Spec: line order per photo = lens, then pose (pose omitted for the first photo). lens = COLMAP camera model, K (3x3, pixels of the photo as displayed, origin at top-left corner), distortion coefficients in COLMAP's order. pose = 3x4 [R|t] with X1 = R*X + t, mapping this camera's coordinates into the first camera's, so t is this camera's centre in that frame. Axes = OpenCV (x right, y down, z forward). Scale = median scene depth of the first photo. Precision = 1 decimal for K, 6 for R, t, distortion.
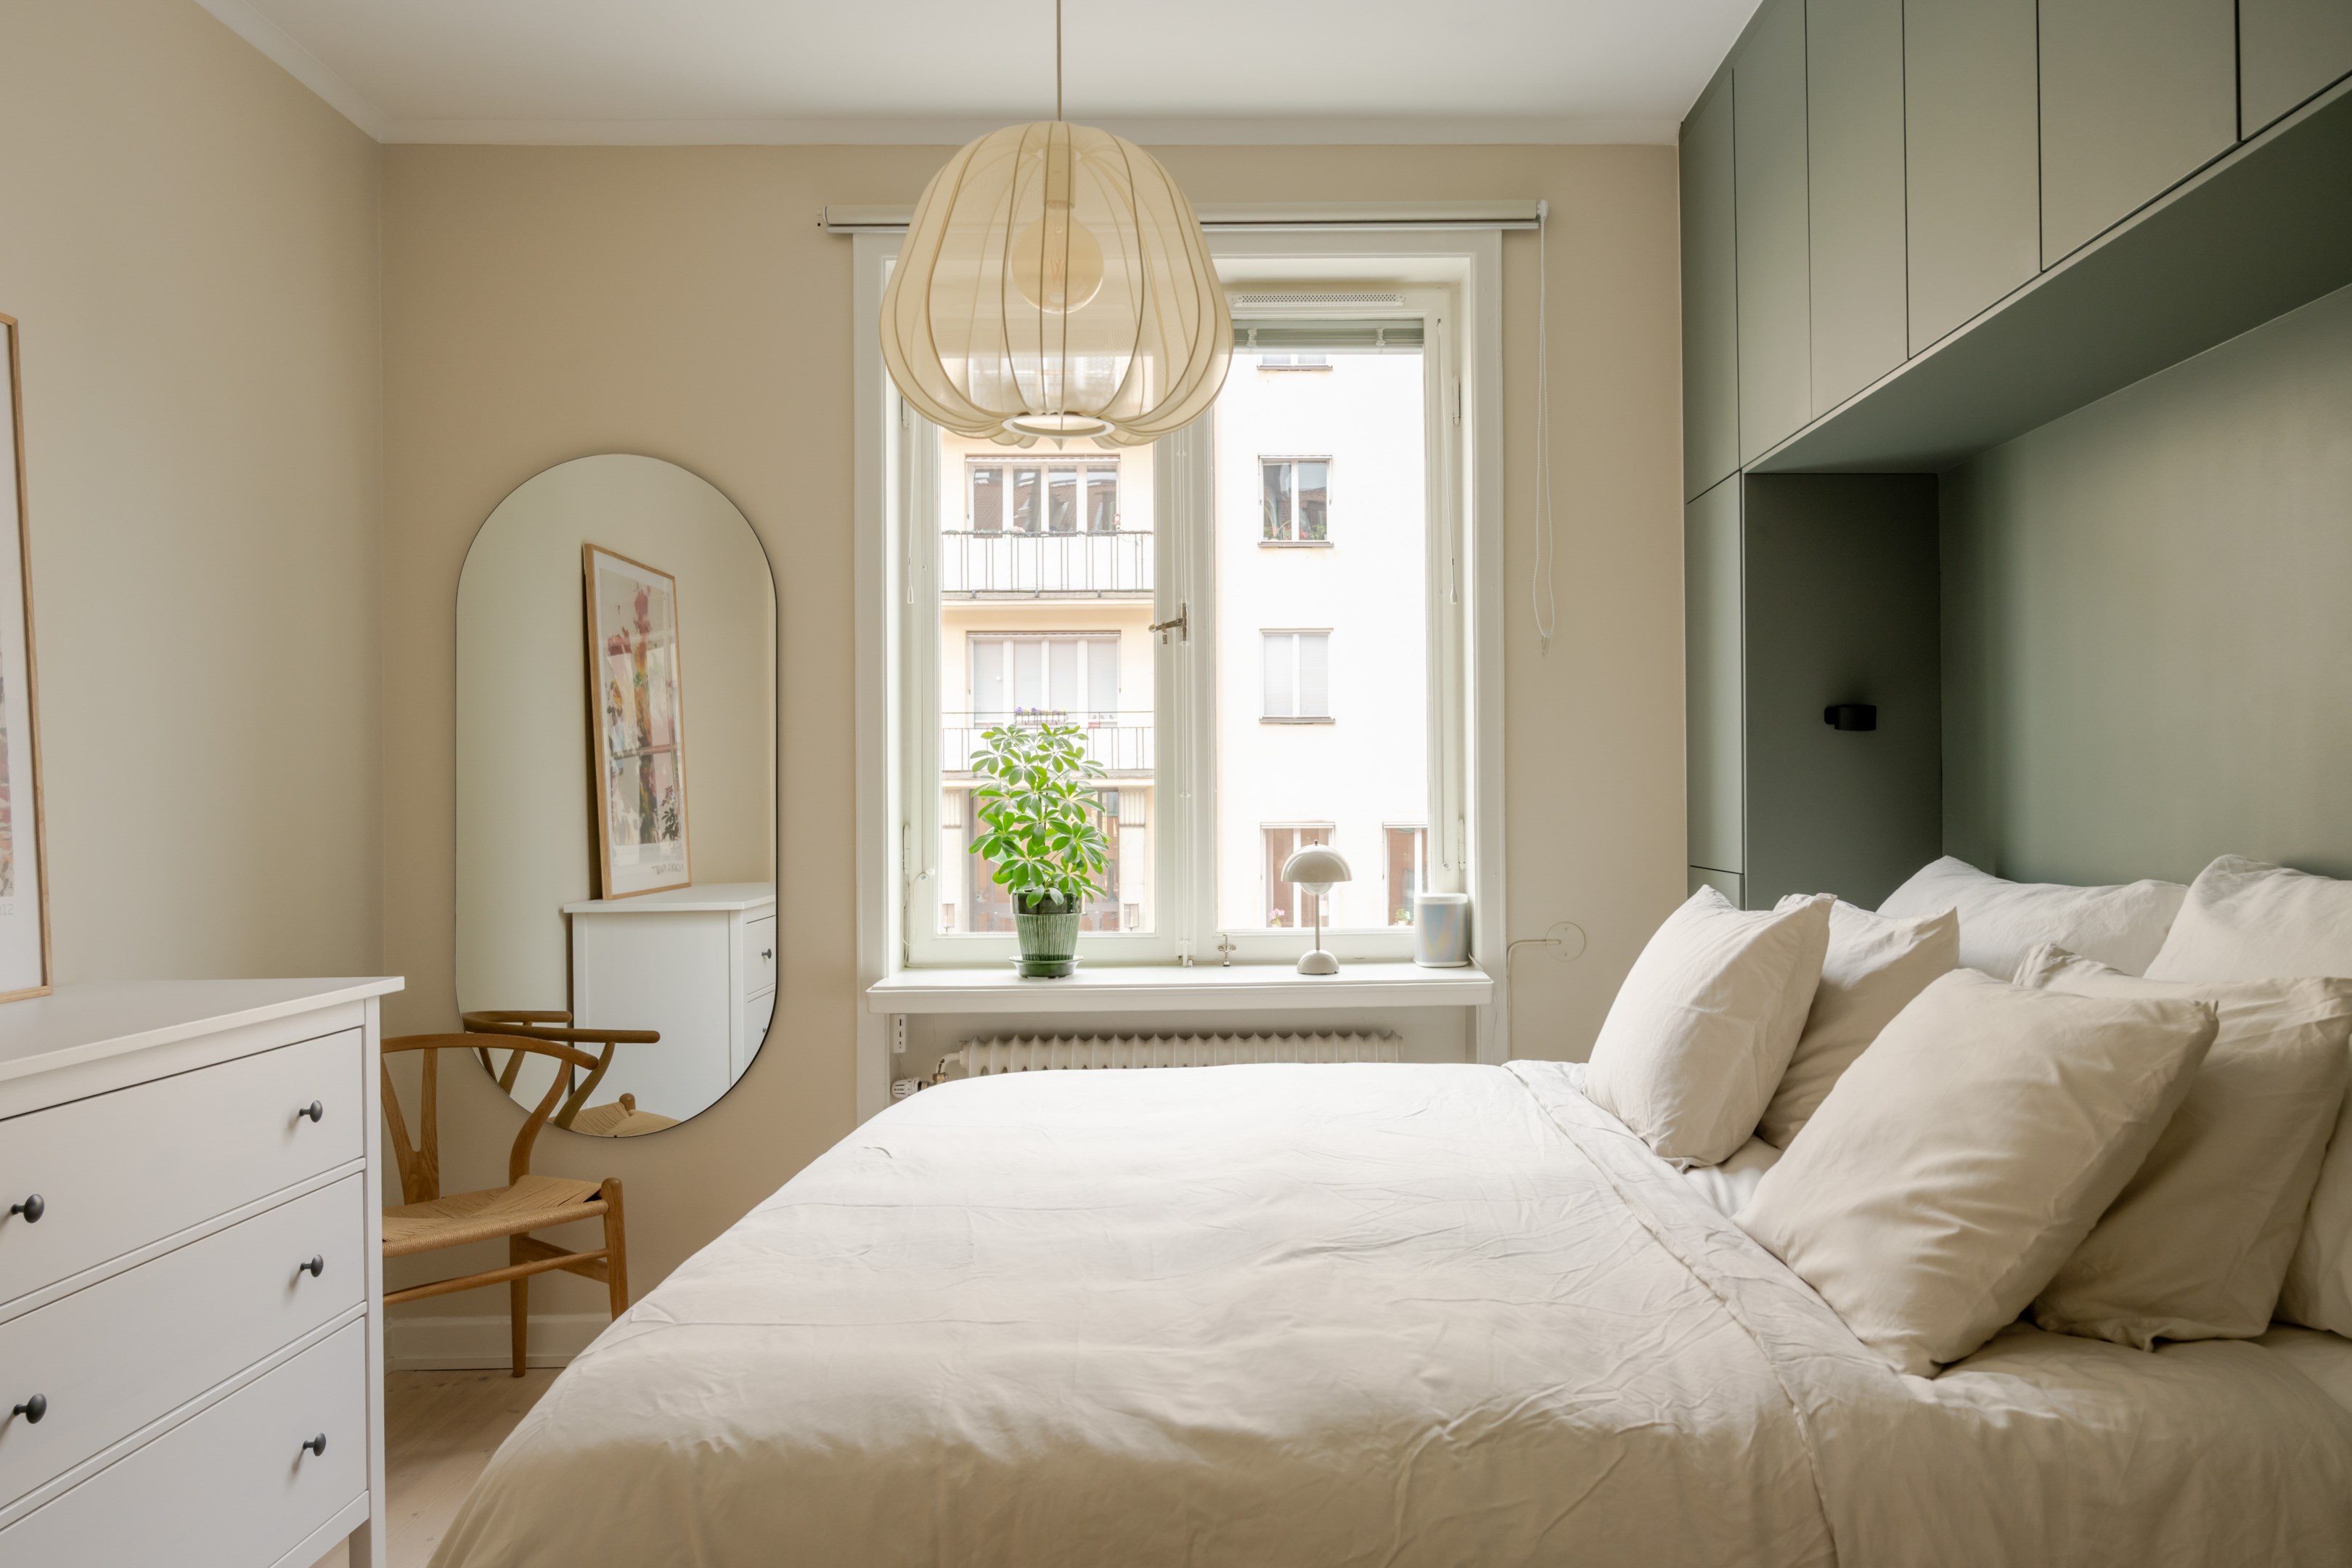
lens RADIAL K [[1919.1, 0, 1550.4], [0, 1919.1, 736.0], [0, 0, 1]] dist [-0.004500, -0.001862]
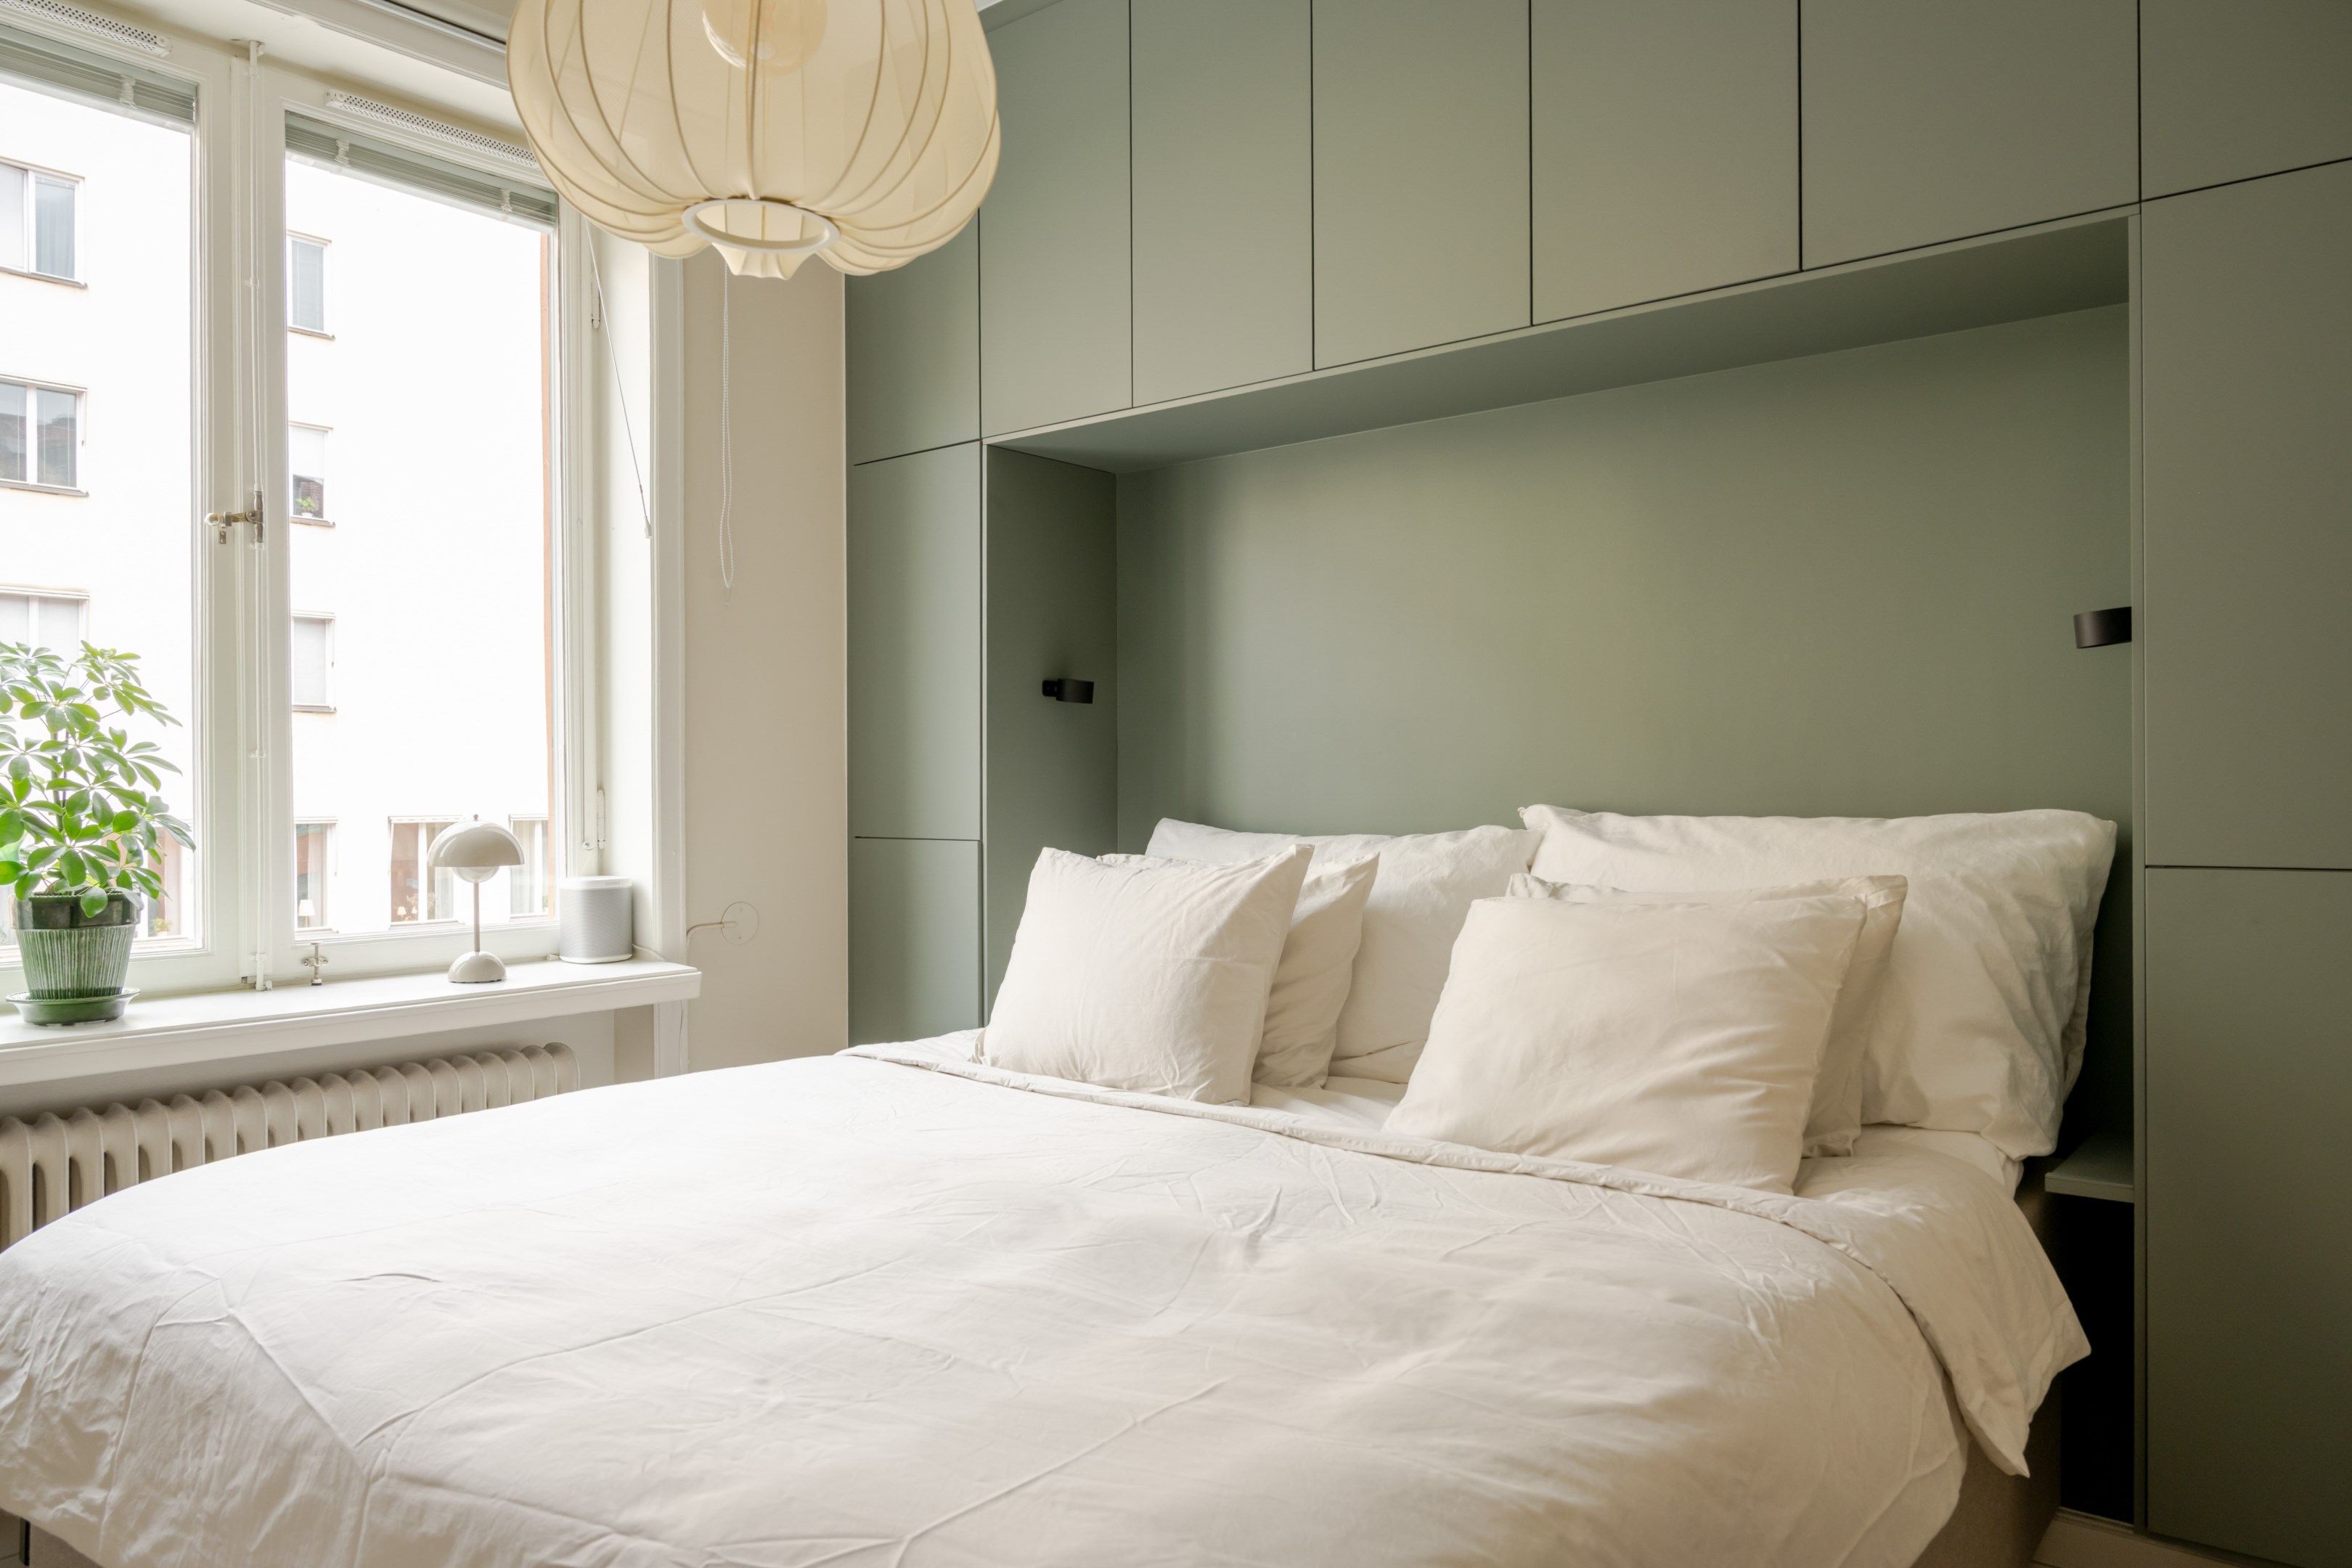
lens RADIAL K [[1642.4, 0, 1214.8], [0, 1642.4, 777.8], [0, 0, 1]] dist [-0.003880, 0.003635]
pose [[0.623663, 0.009972, 0.781630, -0.468167], [-0.018209, 0.999833, 0.001772, 0.033036], [-0.781481, -0.015338, 0.623740, 0.342549]]
